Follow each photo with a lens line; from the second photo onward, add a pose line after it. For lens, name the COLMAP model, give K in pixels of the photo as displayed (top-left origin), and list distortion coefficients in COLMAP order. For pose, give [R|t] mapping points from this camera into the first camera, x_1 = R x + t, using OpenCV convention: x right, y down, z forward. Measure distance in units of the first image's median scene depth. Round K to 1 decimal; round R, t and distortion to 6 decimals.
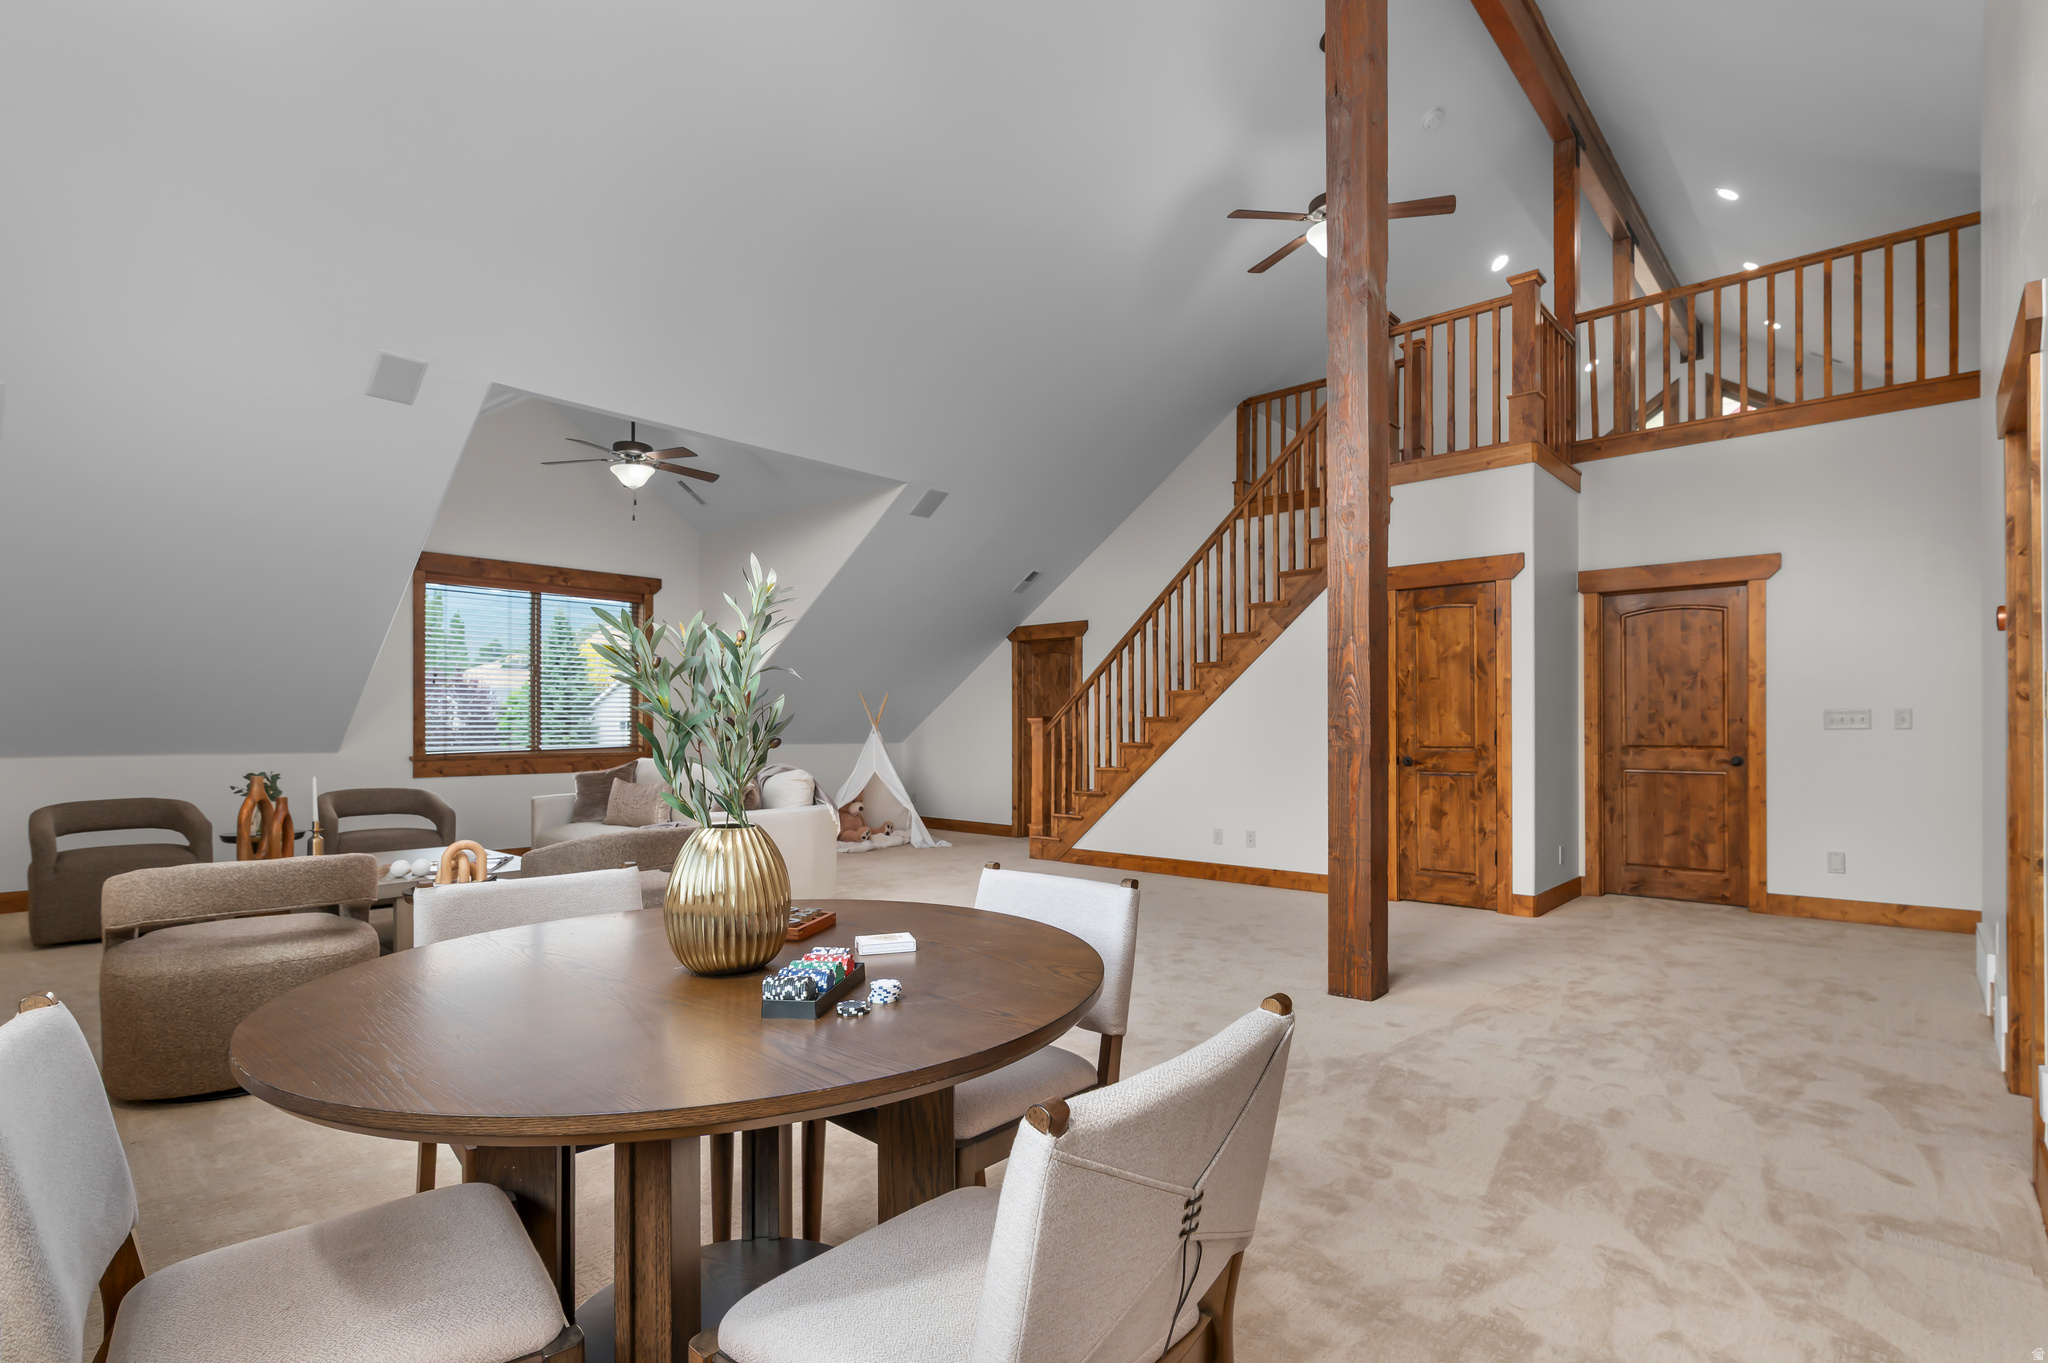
lens RADIAL K [[963.3, 0, 1063.7], [0, 963.3, 722.9], [0, 0, 1]] dist [-0.000791, -0.000033]
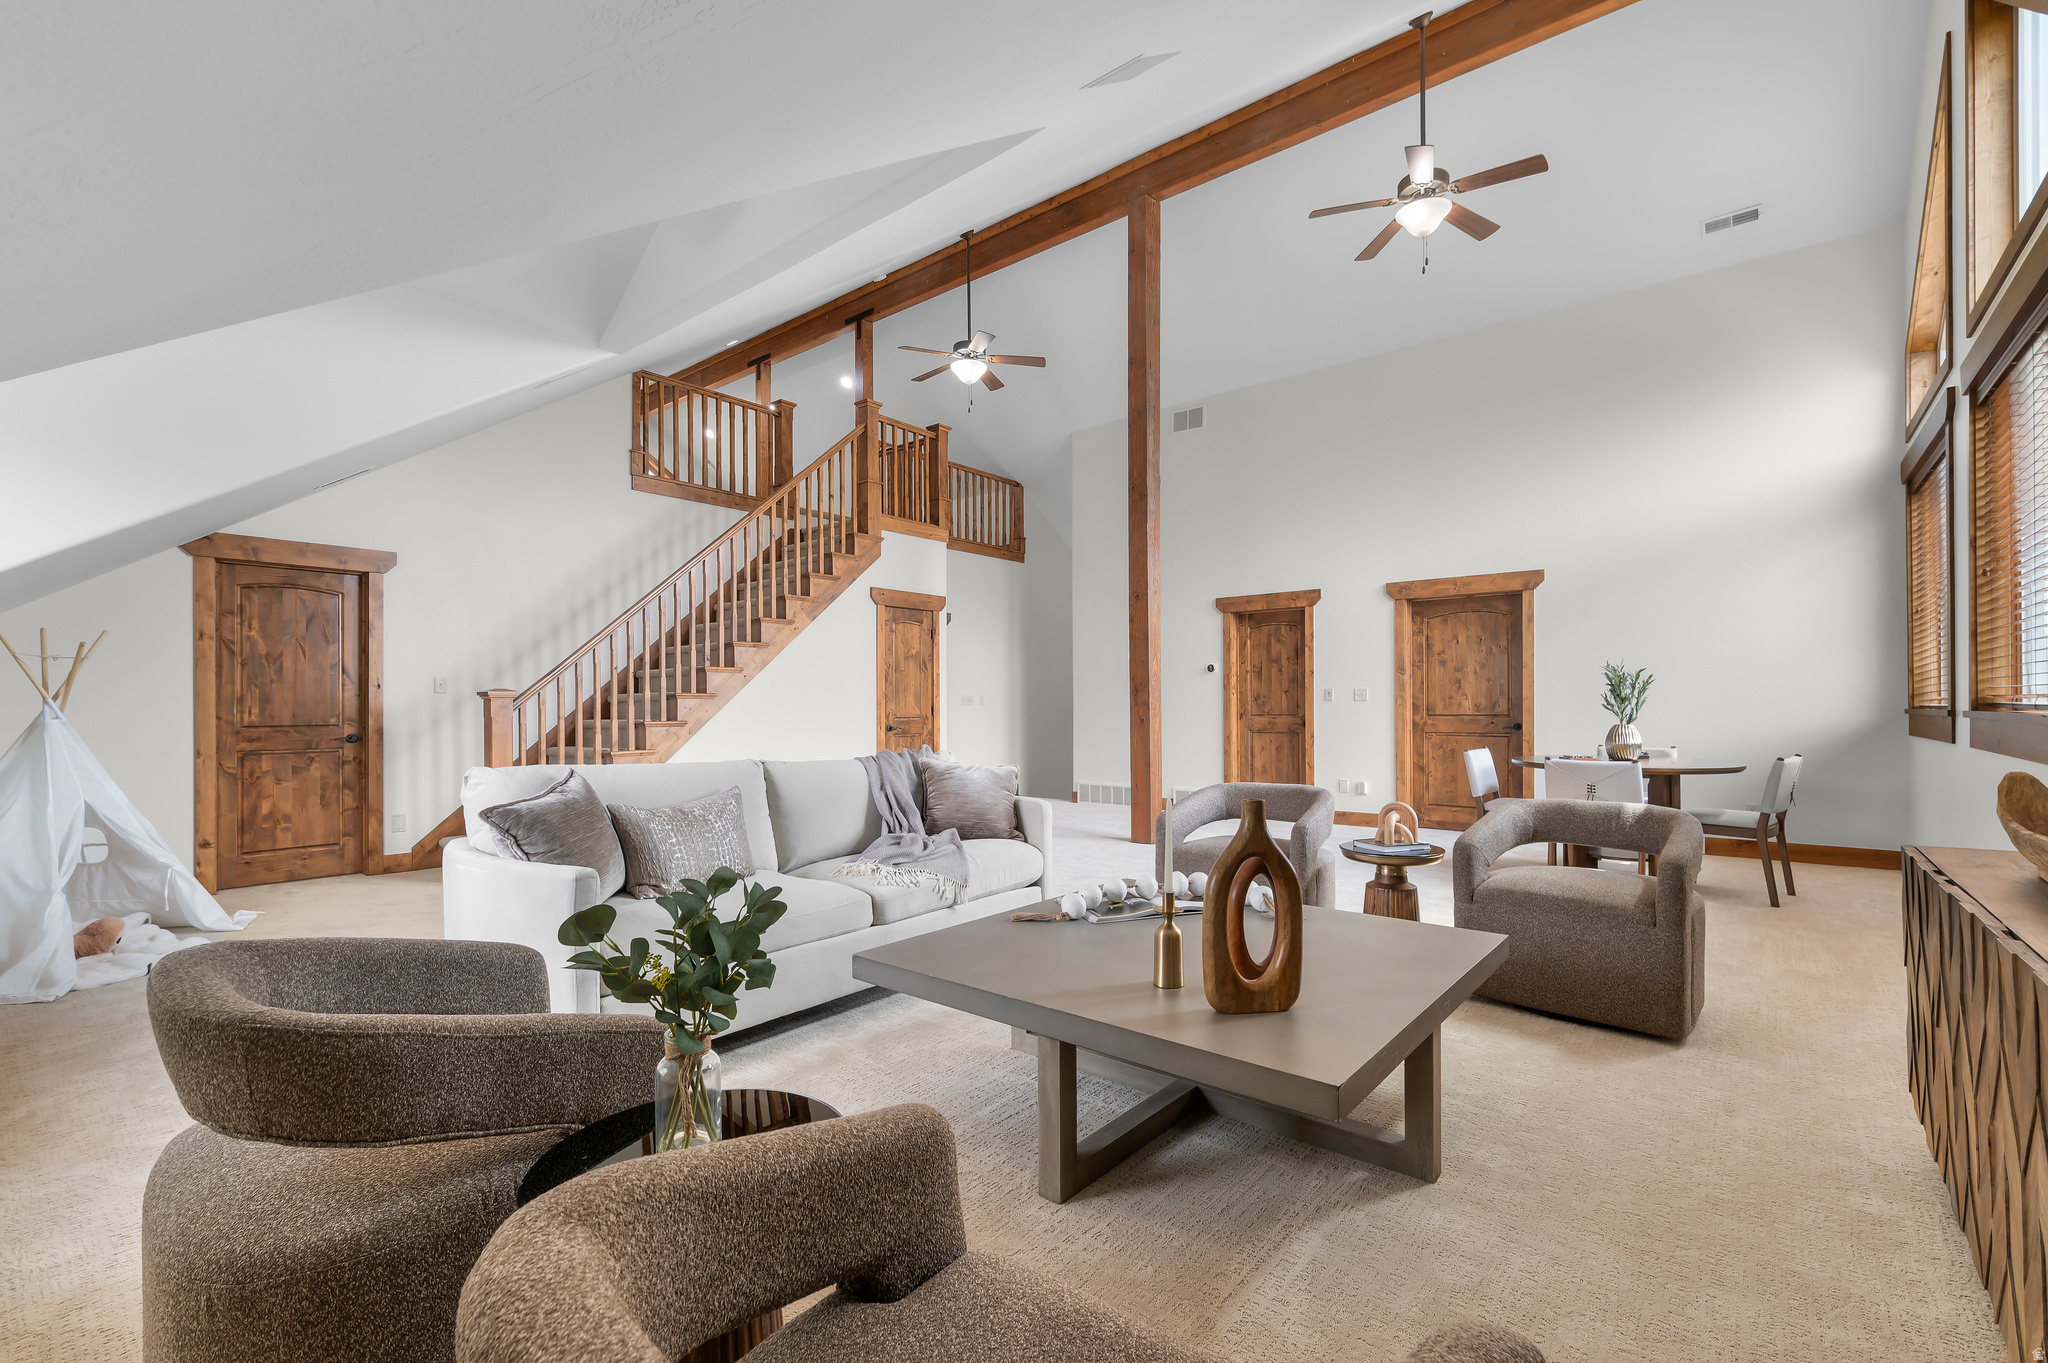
lens RADIAL K [[887.5, 0, 1026.8], [0, 887.5, 694.3], [0, 0, 1]] dist [0.000386, 0.000003]
pose [[-0.032223, 0.011722, 0.999412, -0.876895], [0.000956, 0.999931, -0.011697, 0.005245], [-0.999480, 0.000578, -0.032232, 0.777467]]
